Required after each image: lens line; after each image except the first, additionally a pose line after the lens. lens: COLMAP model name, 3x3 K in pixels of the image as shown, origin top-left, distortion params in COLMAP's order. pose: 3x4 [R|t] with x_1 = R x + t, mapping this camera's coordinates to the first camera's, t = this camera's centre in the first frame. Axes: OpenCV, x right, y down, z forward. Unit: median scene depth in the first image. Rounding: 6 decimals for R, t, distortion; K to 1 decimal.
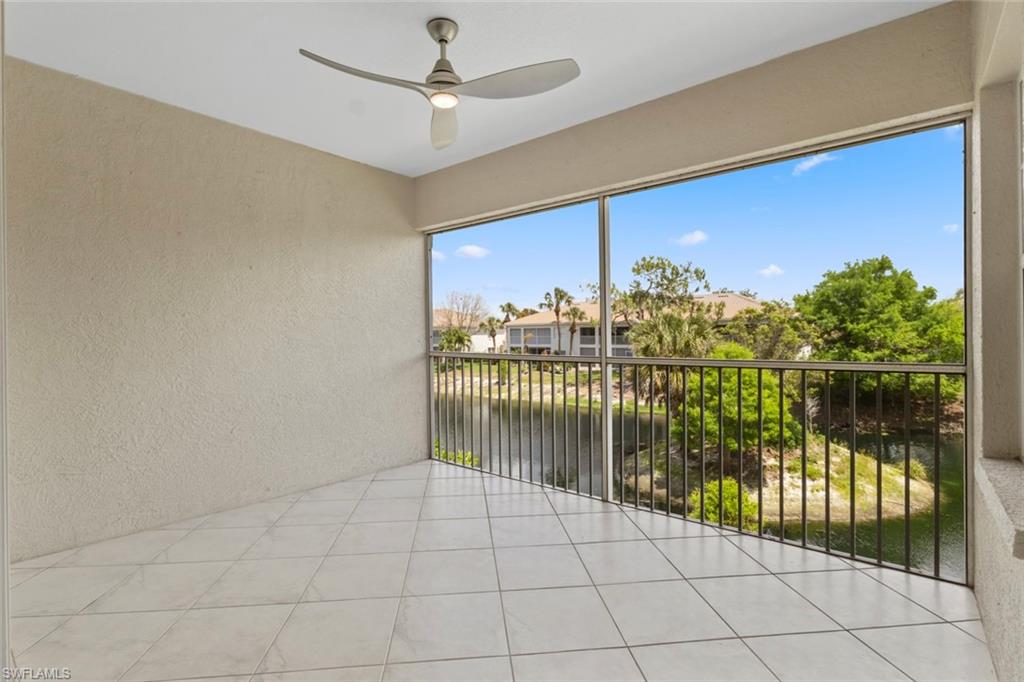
lens RADIAL K [[473.2, 0, 510.7], [0, 473.2, 334.7], [0, 0, 1]] dist [0.004115, 0.001852]
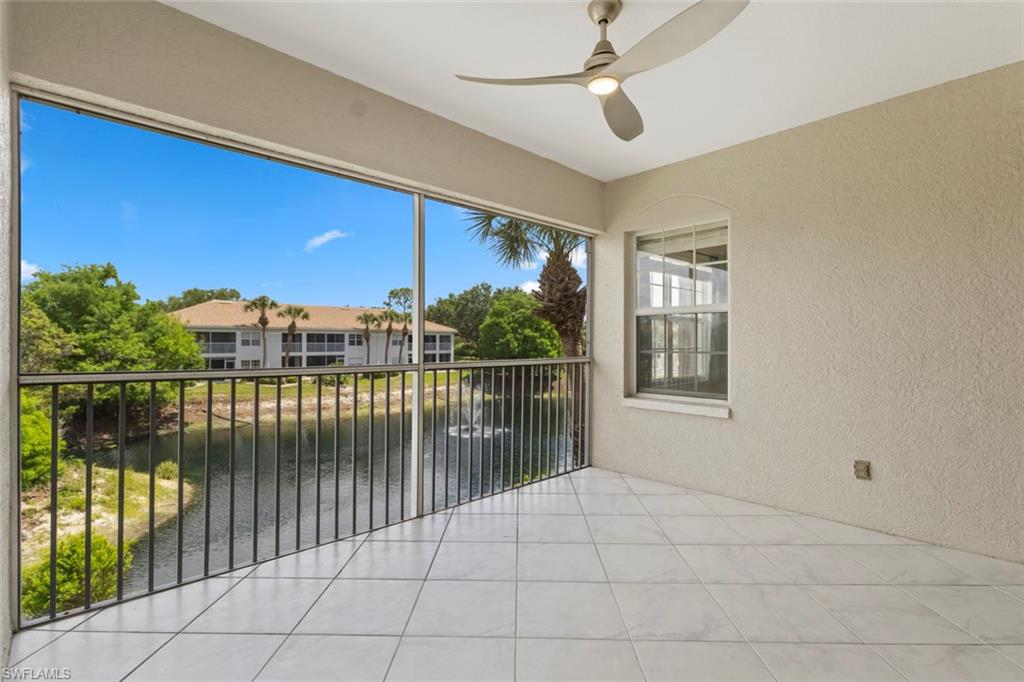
lens RADIAL K [[473.2, 0, 512.9], [0, 473.2, 343.8], [0, 0, 1]] dist [0.004115, 0.001852]
pose [[0.116618, 0.004381, 0.993167, -0.089458], [-0.000211, 0.999990, -0.004386, 0.000947], [-0.993177, 0.000302, 0.116618, 0.070734]]
